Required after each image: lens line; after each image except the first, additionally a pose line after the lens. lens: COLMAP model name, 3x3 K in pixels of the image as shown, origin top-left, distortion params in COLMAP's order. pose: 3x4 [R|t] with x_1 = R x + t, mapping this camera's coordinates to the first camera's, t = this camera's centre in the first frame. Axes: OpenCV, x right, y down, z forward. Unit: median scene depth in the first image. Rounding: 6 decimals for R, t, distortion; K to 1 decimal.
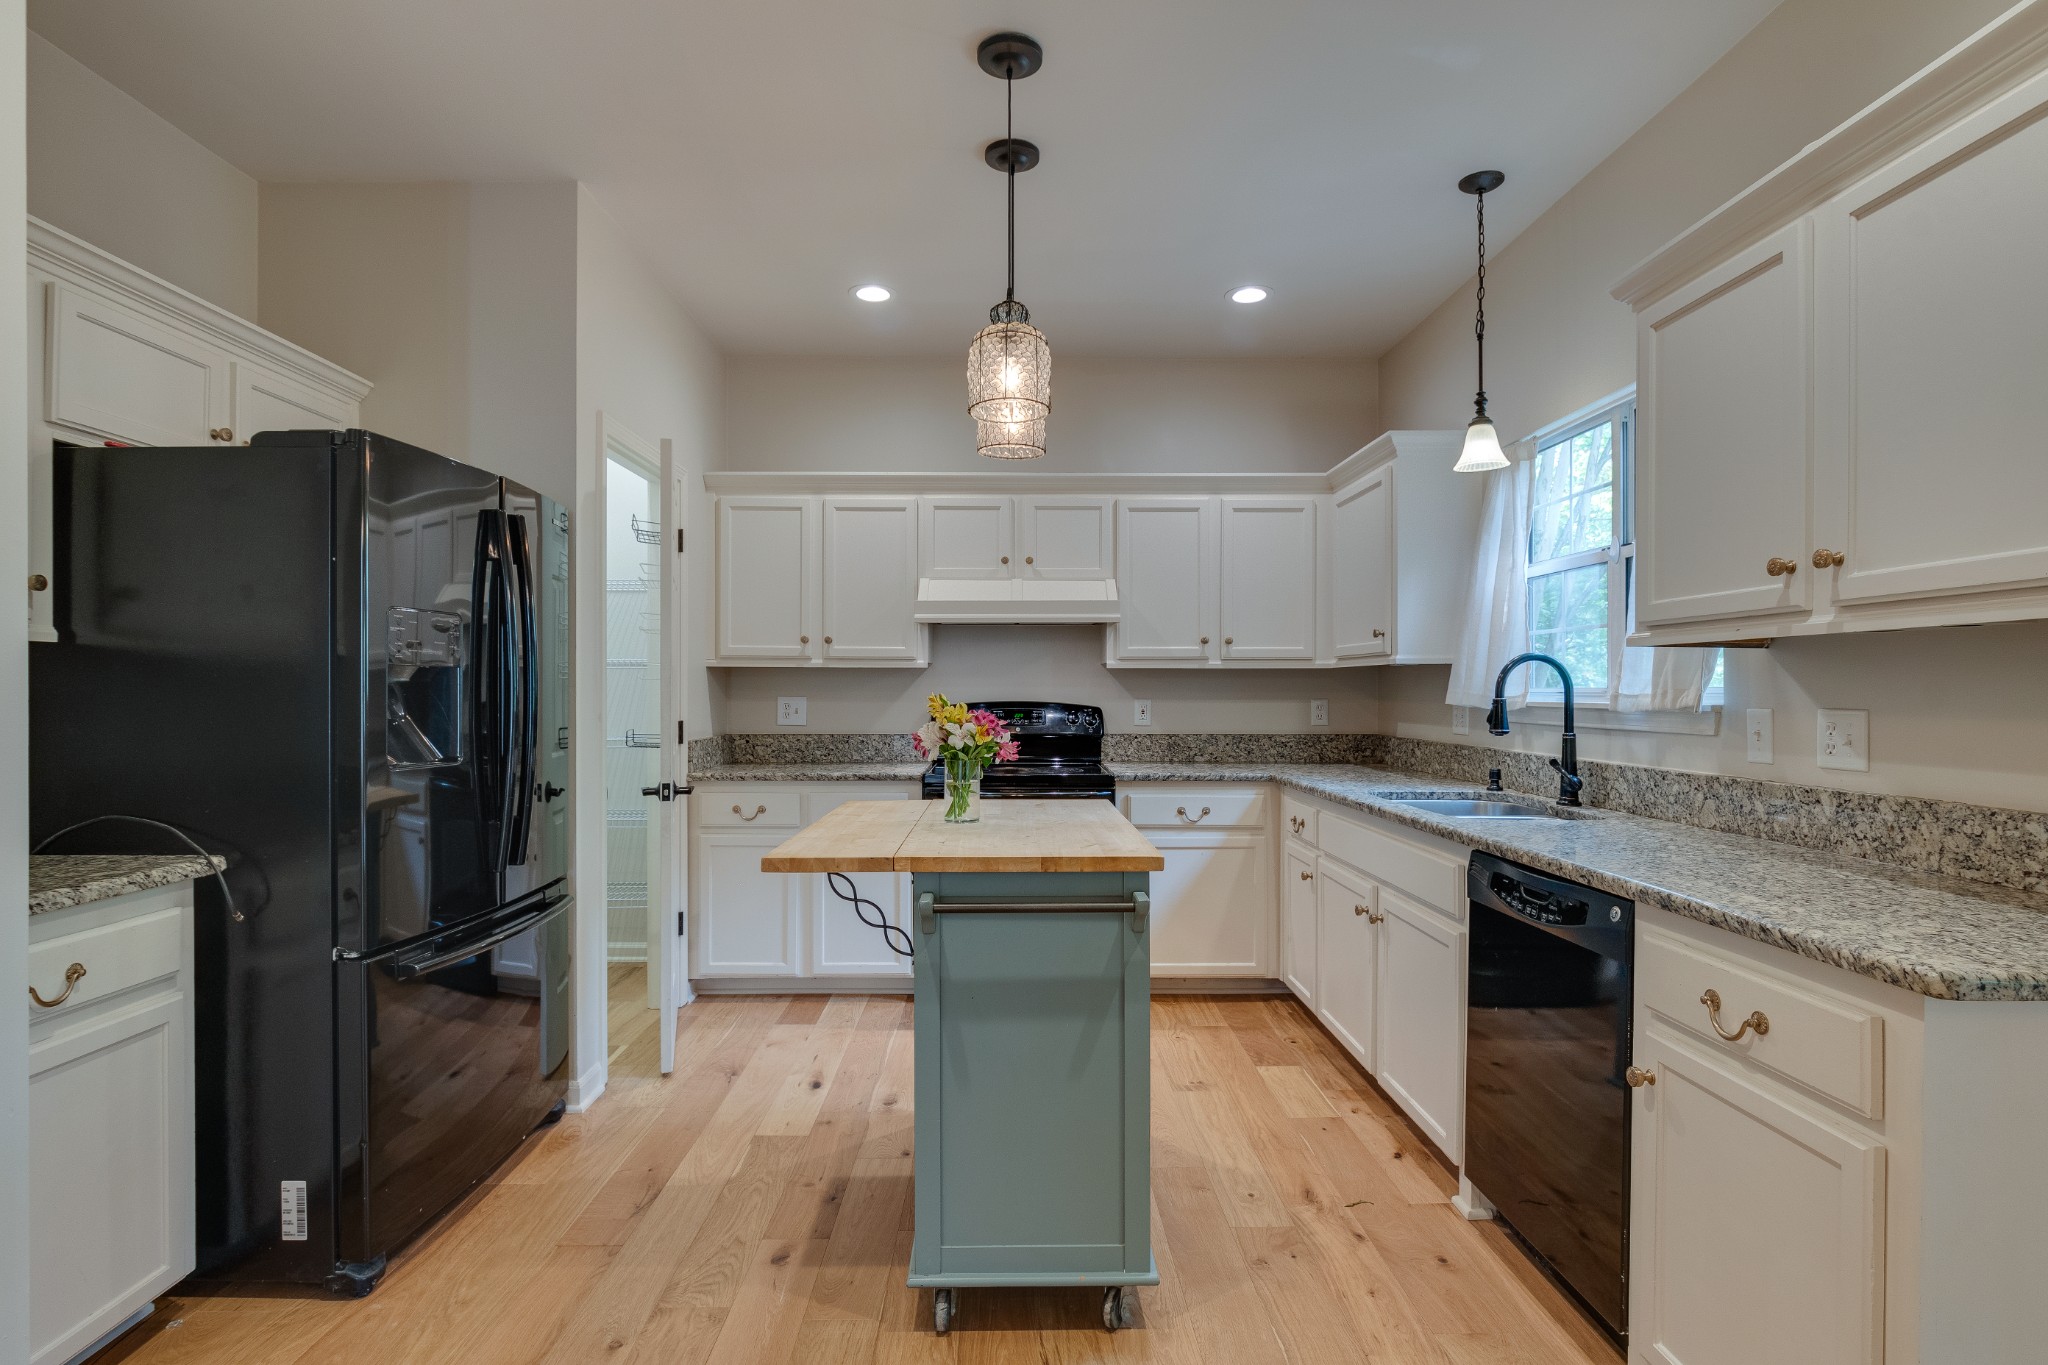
lens RADIAL K [[1036.1, 0, 1024.0], [0, 1036.1, 682.5], [0, 0, 1]] dist [-0.000534, 0.000217]
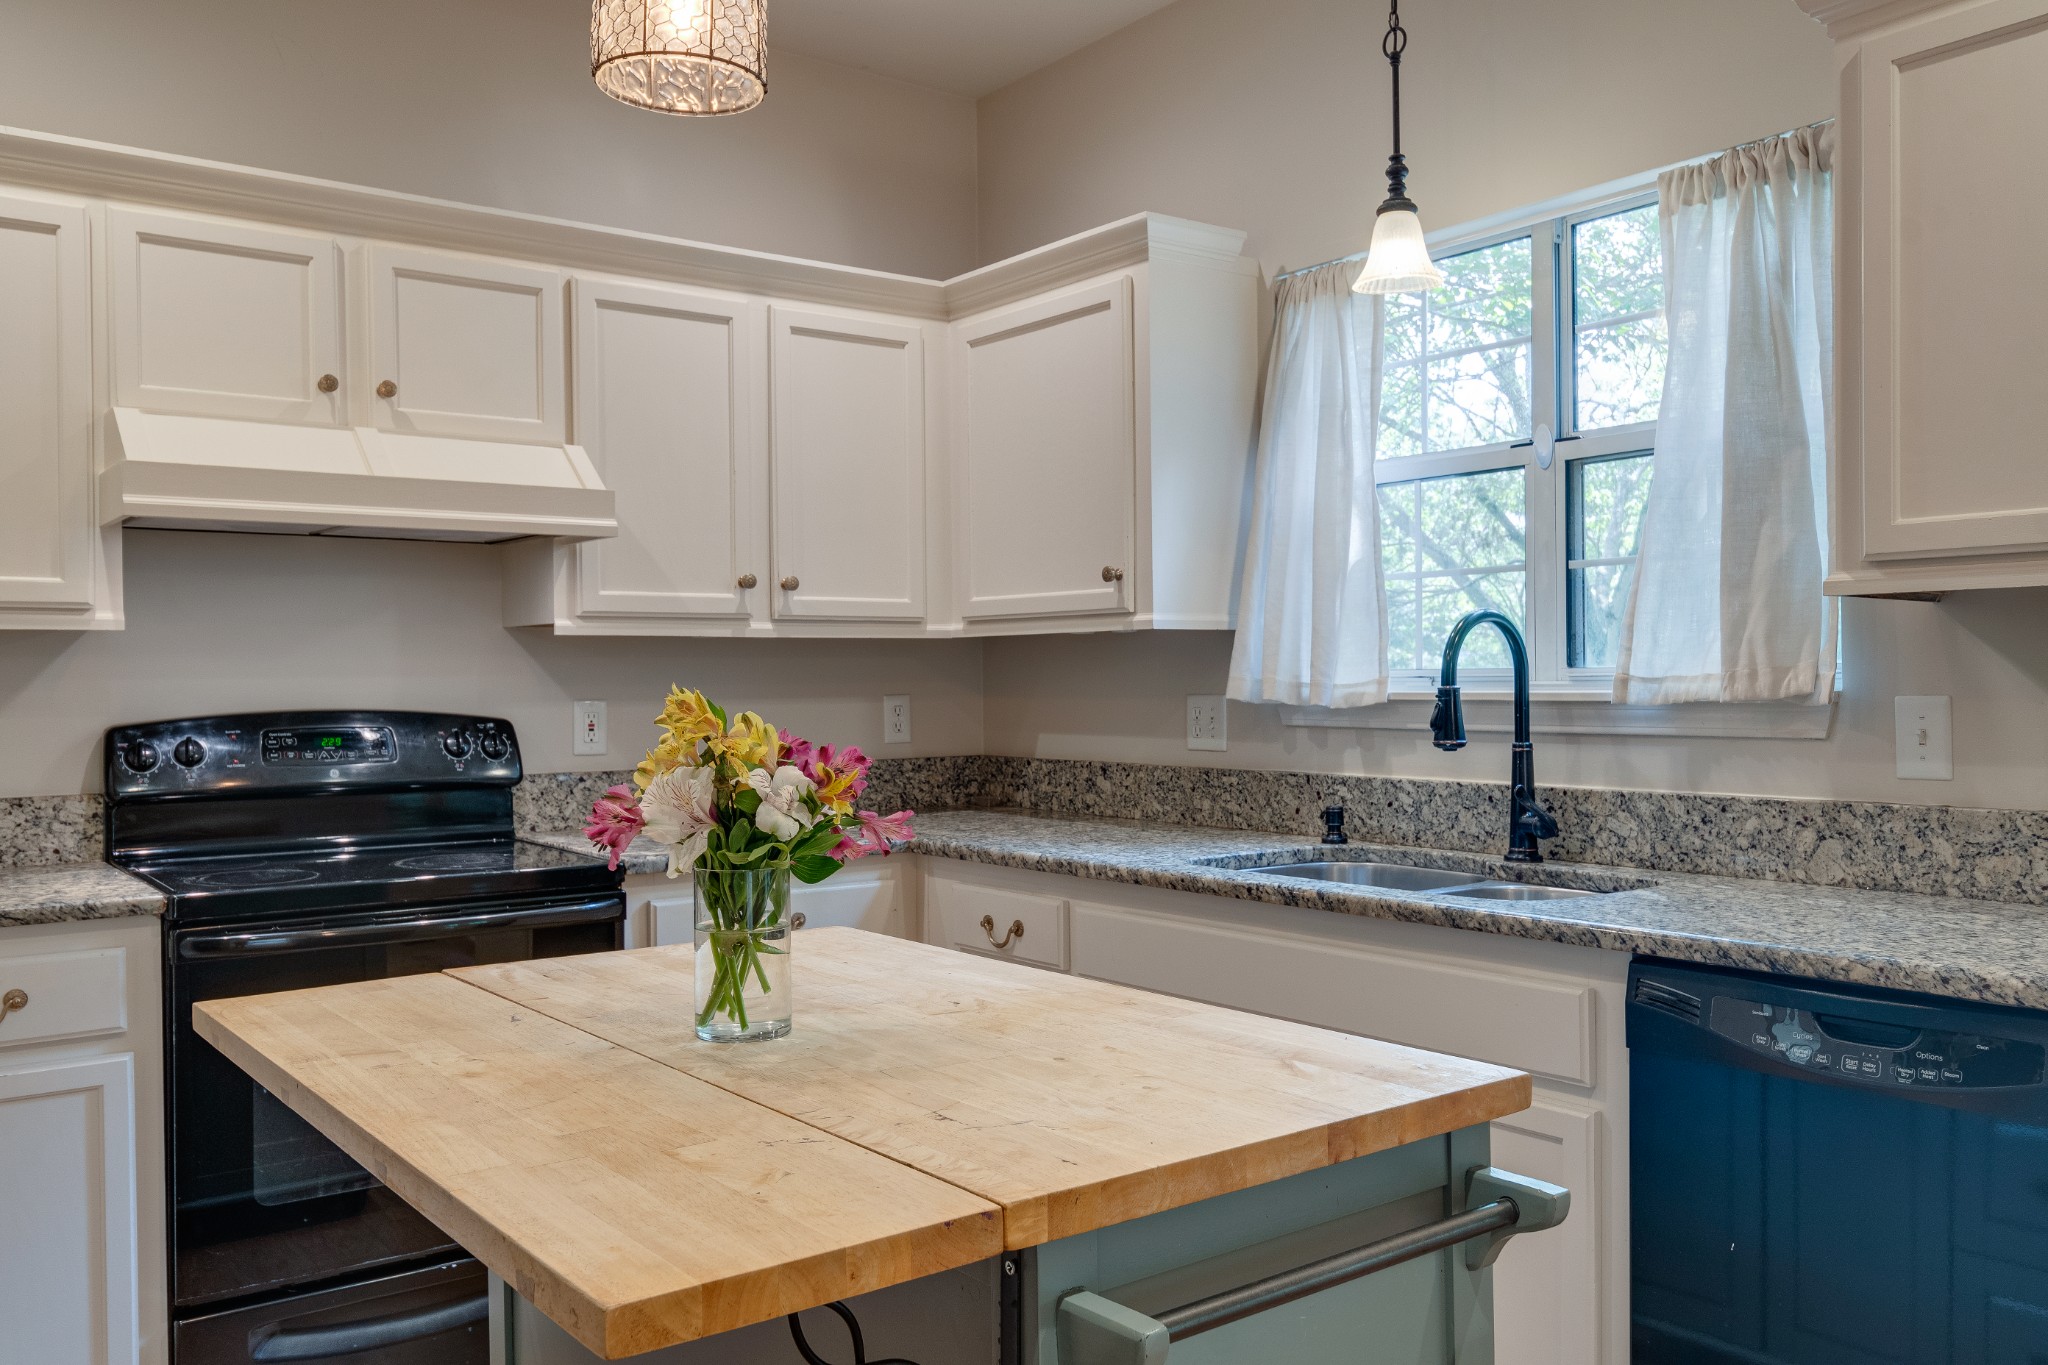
lens RADIAL K [[1637.7, 0, 1024.0], [0, 1637.7, 682.5], [0, 0, 1]] dist [-0.001327, -0.001924]
pose [[0.804264, -0.009394, 0.594198, -0.244497], [0.006001, 0.999952, 0.007686, 0.004075], [-0.594242, -0.002616, 0.804282, 0.355424]]
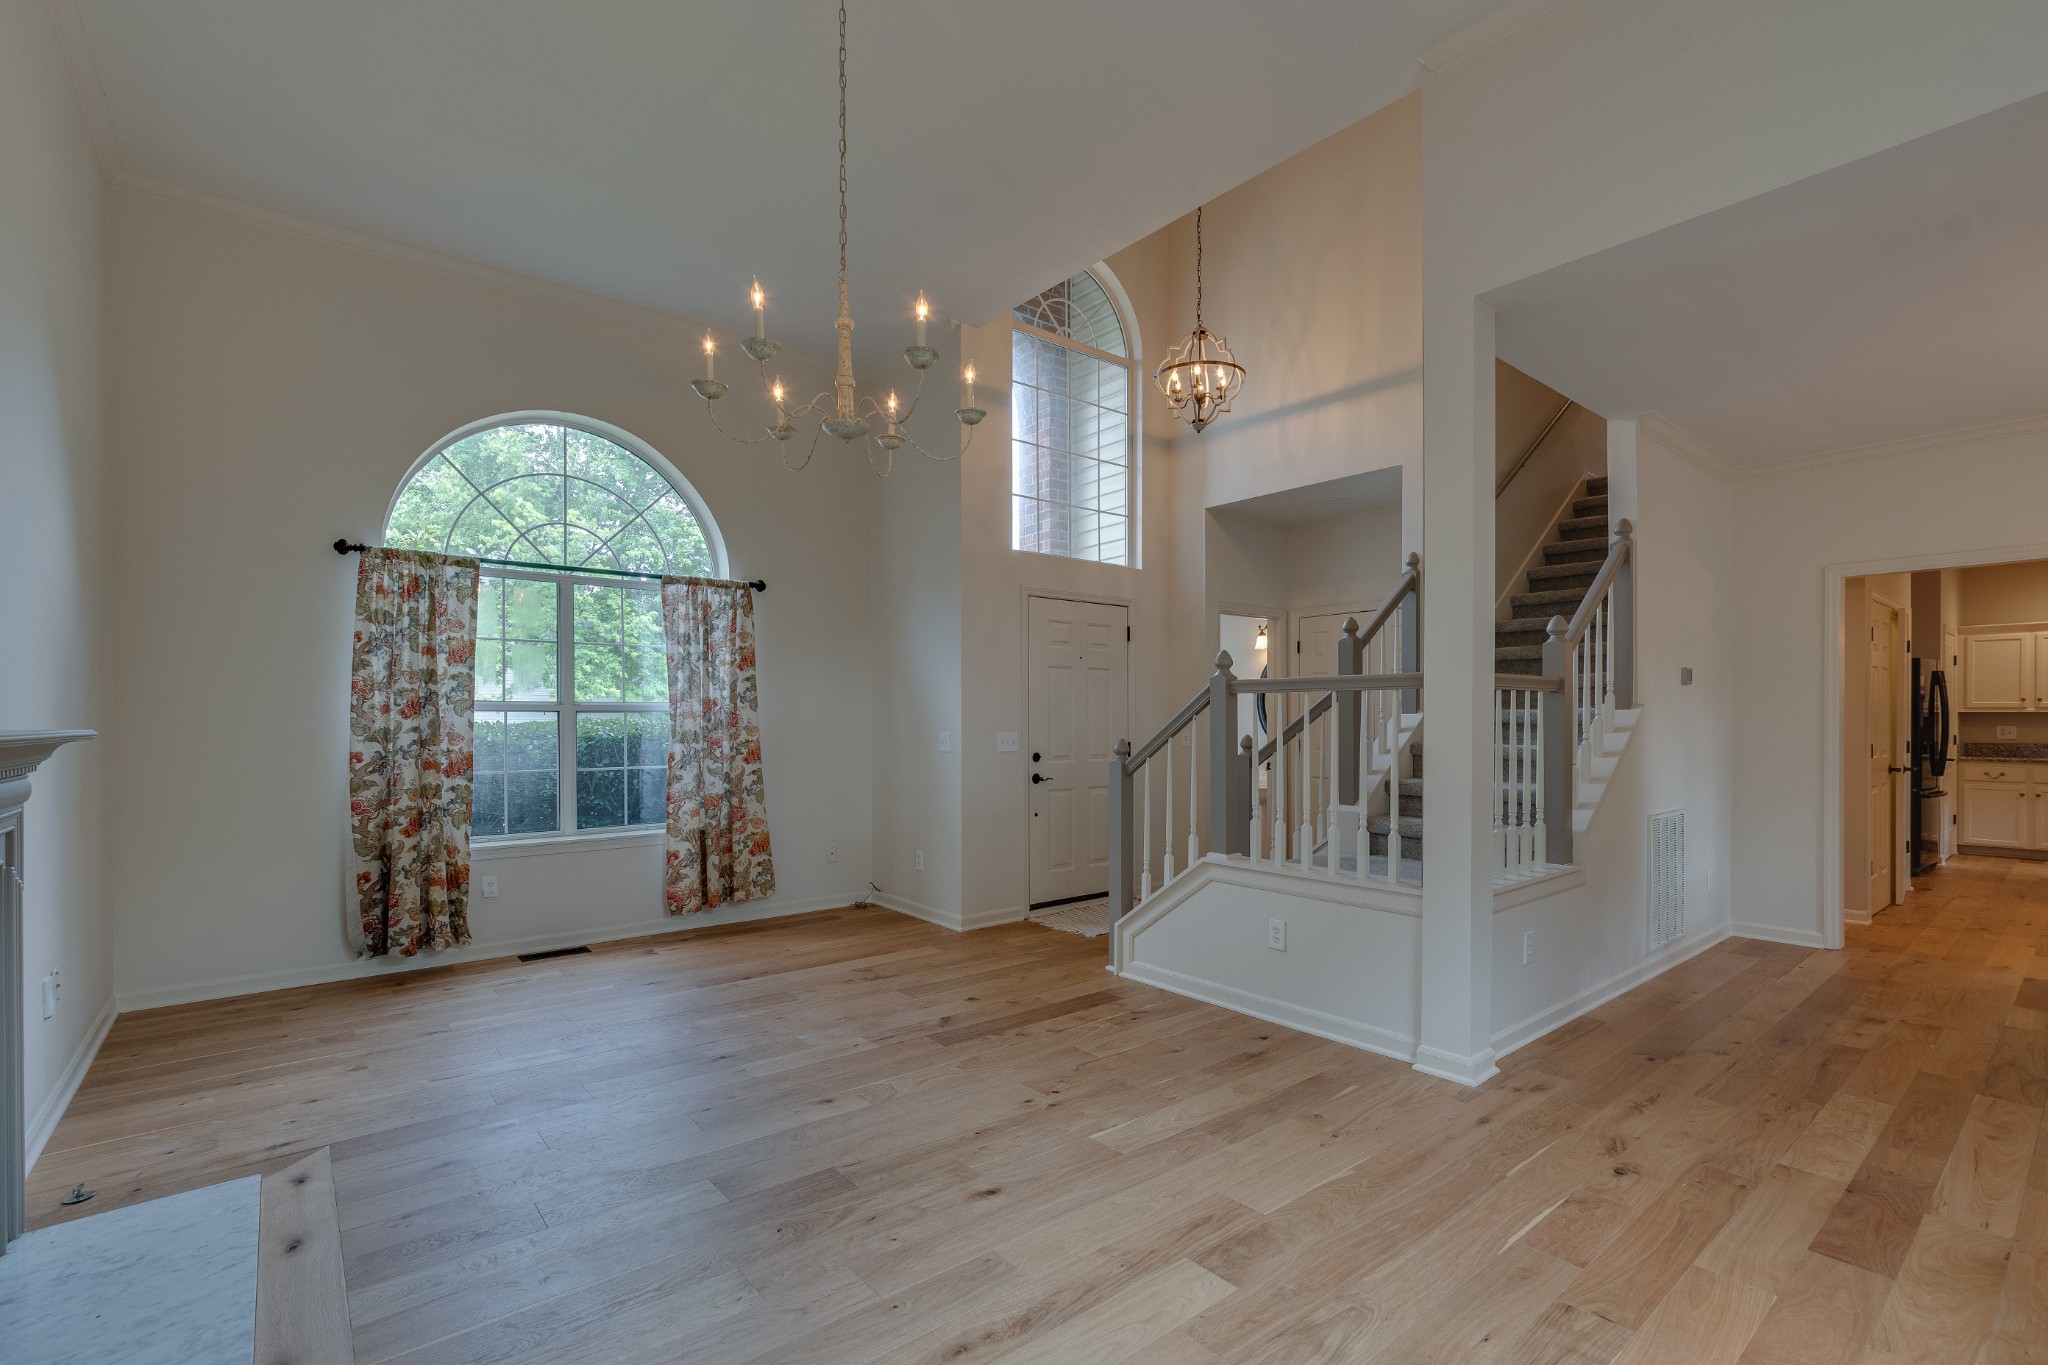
lens RADIAL K [[907.2, 0, 1020.4], [0, 907.2, 724.6], [0, 0, 1]] dist [0.001695, 0.000610]
pose [[0.622770, 0.009544, -0.782347, -0.035304], [0.005320, 0.999851, 0.016433, -0.039940], [0.782387, -0.014396, 0.622626, -2.343969]]
